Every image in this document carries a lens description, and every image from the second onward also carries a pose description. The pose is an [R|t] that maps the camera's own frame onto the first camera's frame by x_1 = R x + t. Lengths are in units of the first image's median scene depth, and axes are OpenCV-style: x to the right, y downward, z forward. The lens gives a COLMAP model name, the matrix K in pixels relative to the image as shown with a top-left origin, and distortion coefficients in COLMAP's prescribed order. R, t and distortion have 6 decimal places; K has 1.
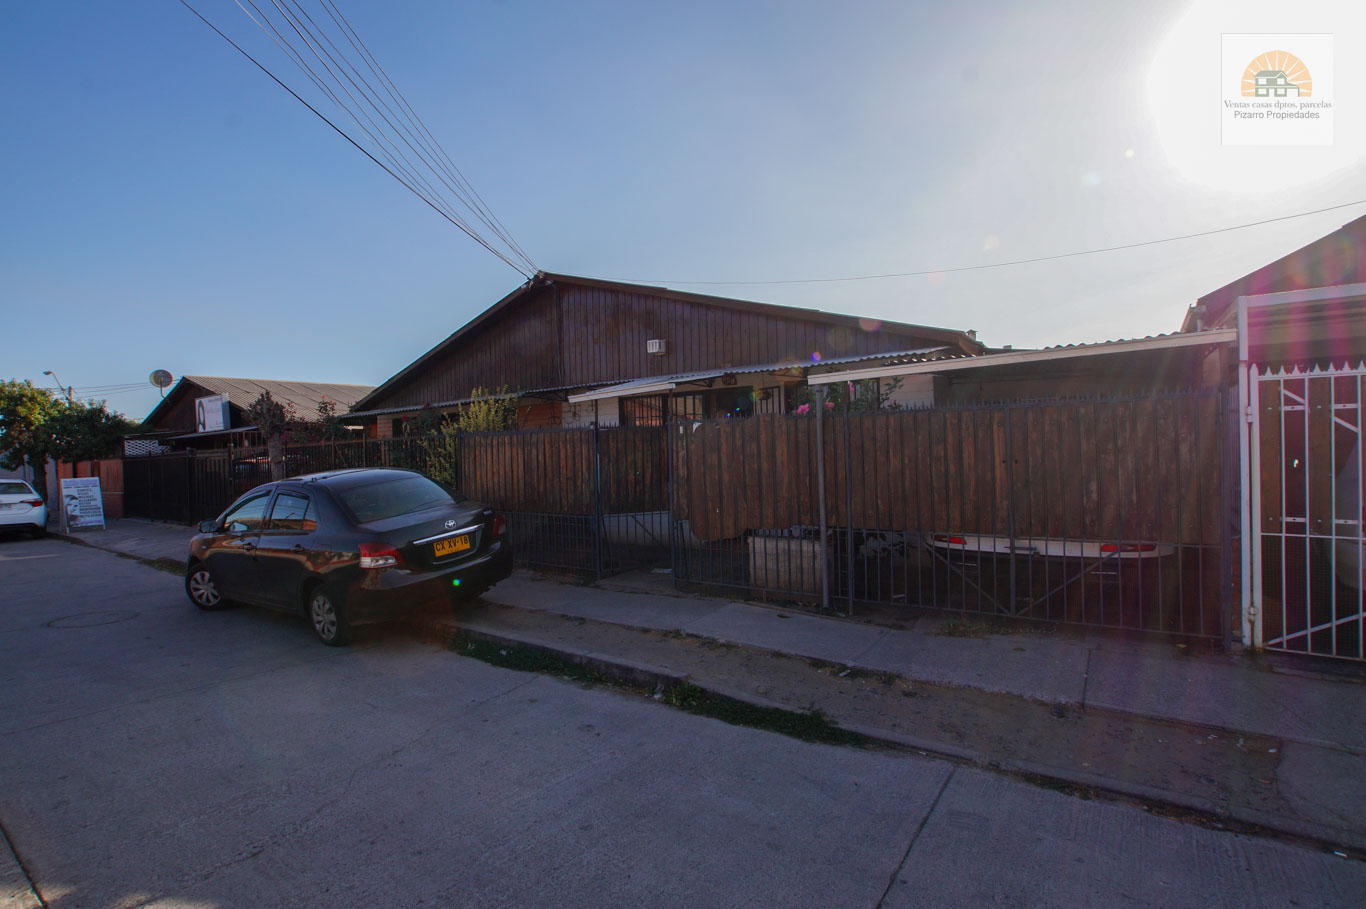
lens RADIAL K [[662.4, 0, 664.2], [0, 662.4, 455.7], [0, 0, 1]] dist [-0.077035, 0.041404]
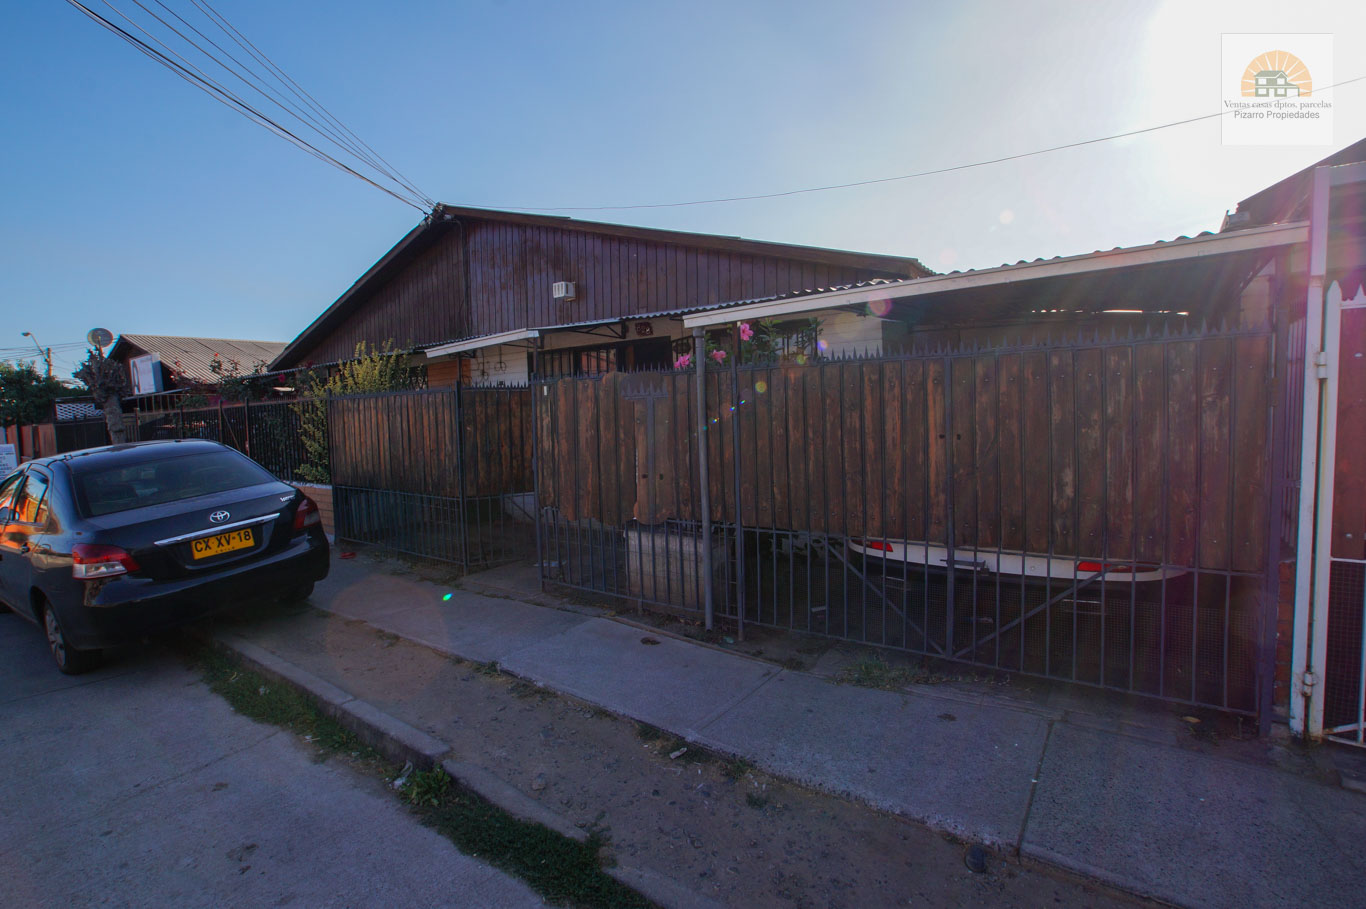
lens RADIAL K [[660.0, 0, 665.6], [0, 660.0, 455.3], [0, 0, 1]] dist [-0.067640, 0.030971]
pose [[0.999824, 0.000065, -0.018755, 0.231309], [0.001048, 0.998238, 0.059326, -0.011677], [0.018726, -0.059335, 0.998062, 0.290975]]
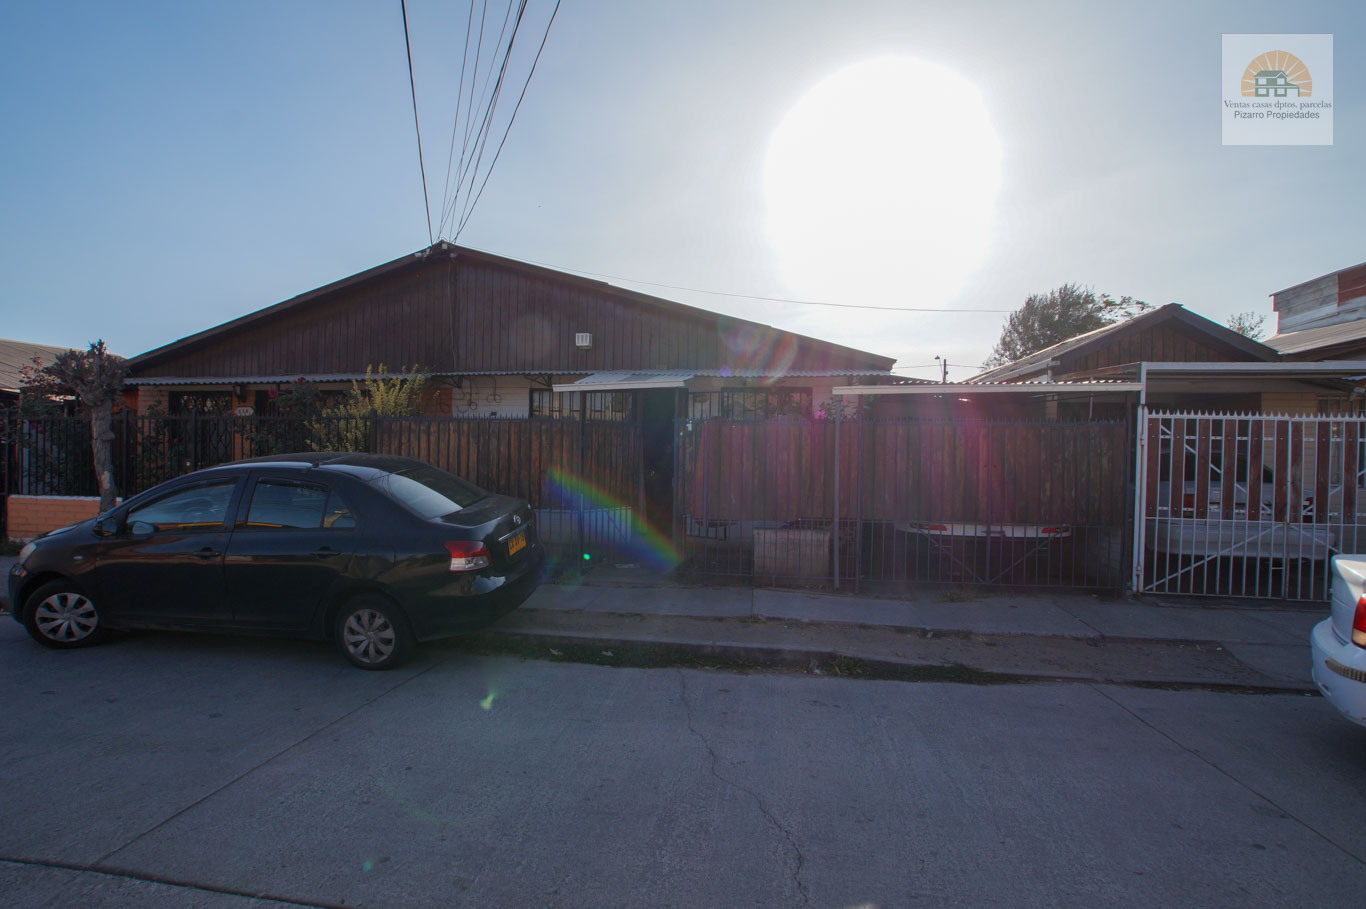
lens RADIAL K [[662.4, 0, 664.2], [0, 662.4, 455.7], [0, 0, 1]] dist [-0.077035, 0.041404]
pose [[0.887224, 0.036221, 0.459915, -0.619714], [-0.034813, 0.999327, -0.011546, 0.024282], [-0.460024, -0.005767, 0.887888, 0.124493]]
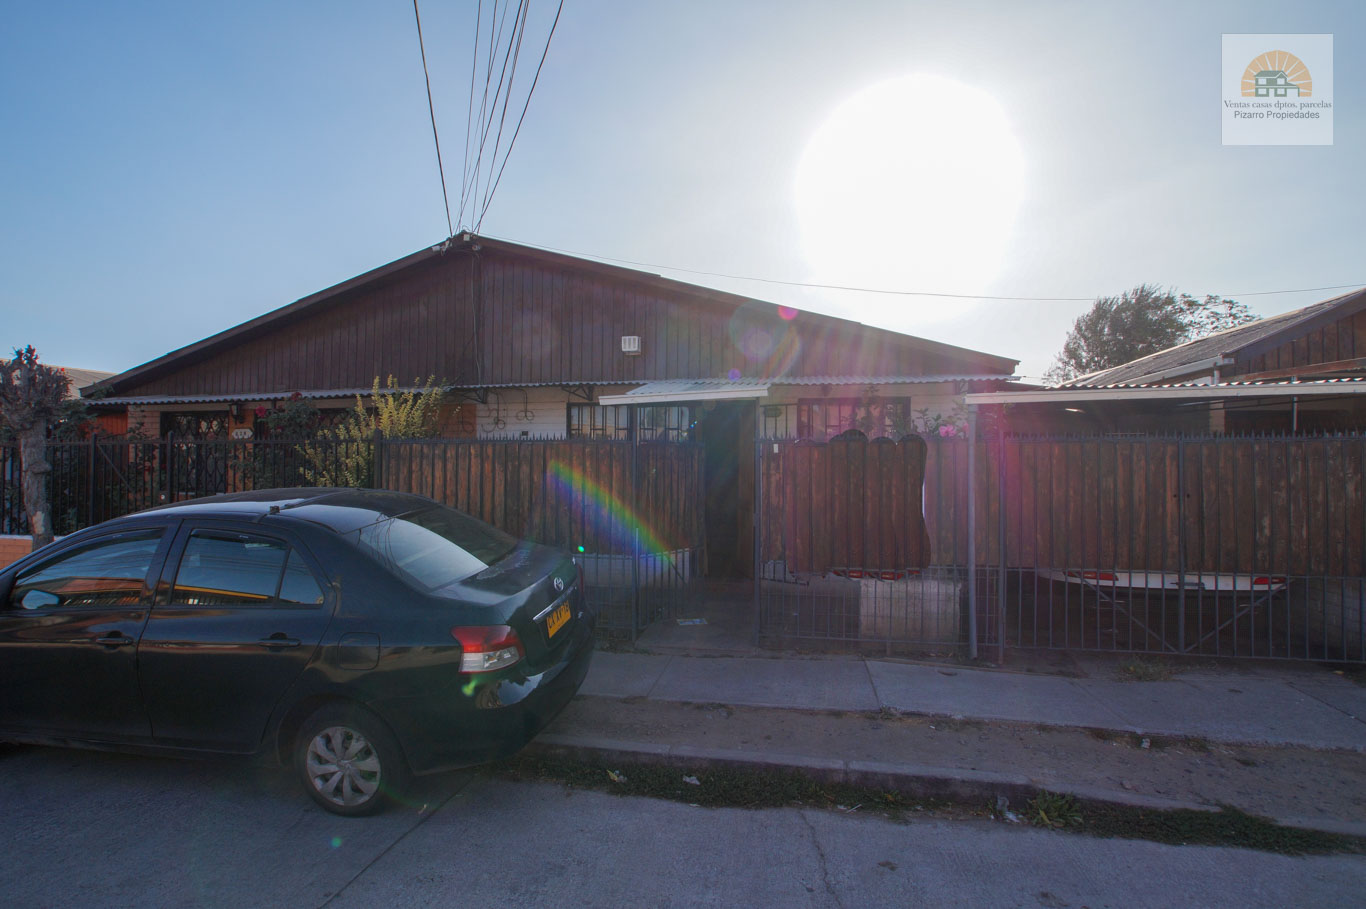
lens RADIAL K [[660.0, 0, 665.6], [0, 660.0, 455.3], [0, 0, 1]] dist [-0.067640, 0.030971]
pose [[0.906201, 0.038895, 0.421055, -0.553093], [-0.025960, 0.999000, -0.036410, 0.002797], [-0.422050, 0.022064, 0.906304, 0.421082]]
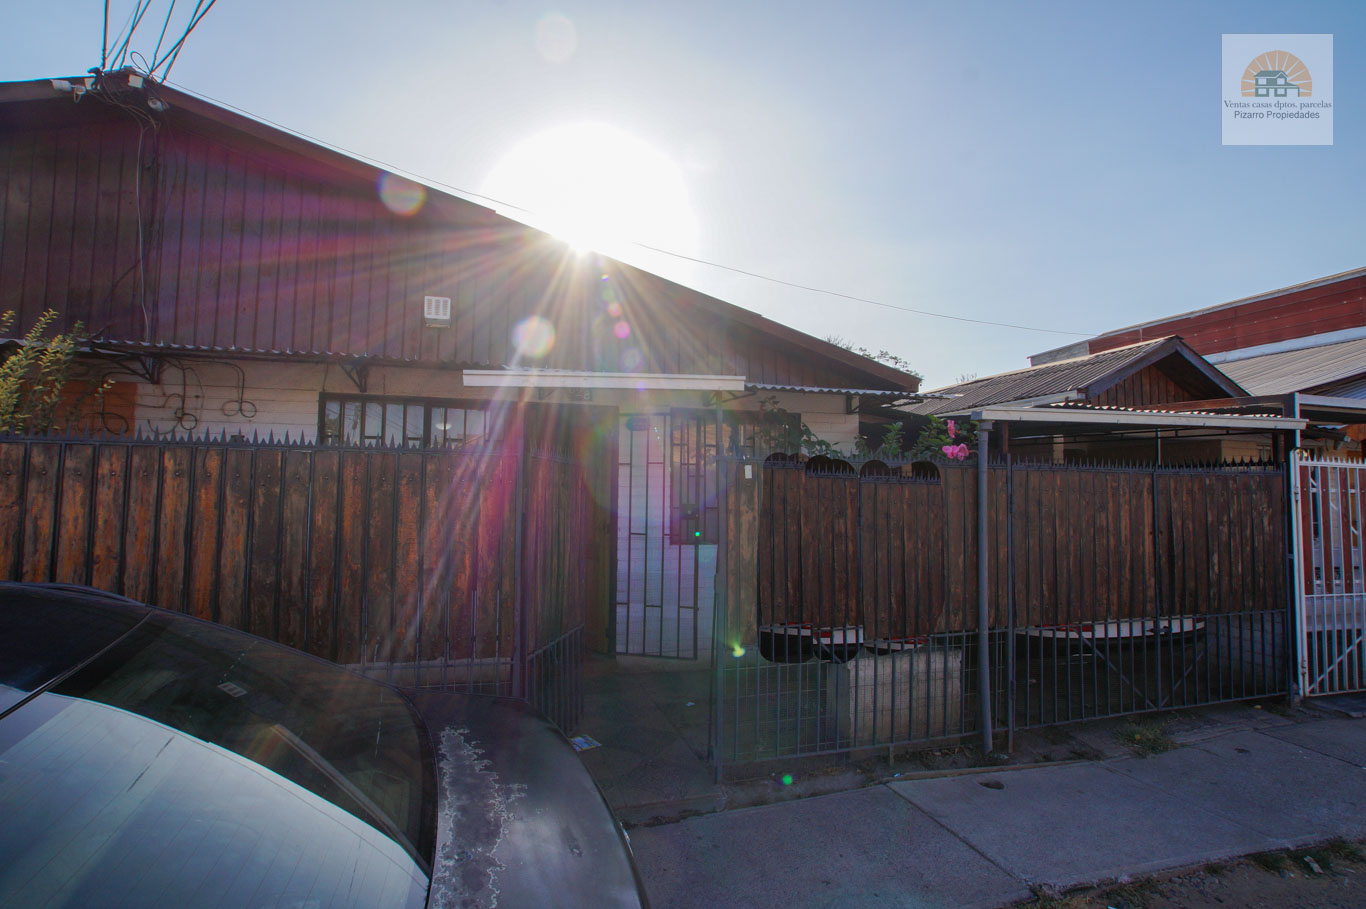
lens RADIAL K [[660.0, 0, 665.6], [0, 660.0, 455.3], [0, 0, 1]] dist [-0.067640, 0.030971]
pose [[0.604829, 0.084474, 0.791862, -0.550158], [-0.019758, 0.995644, -0.091122, -0.003750], [-0.796110, 0.039467, 0.603863, 0.938282]]
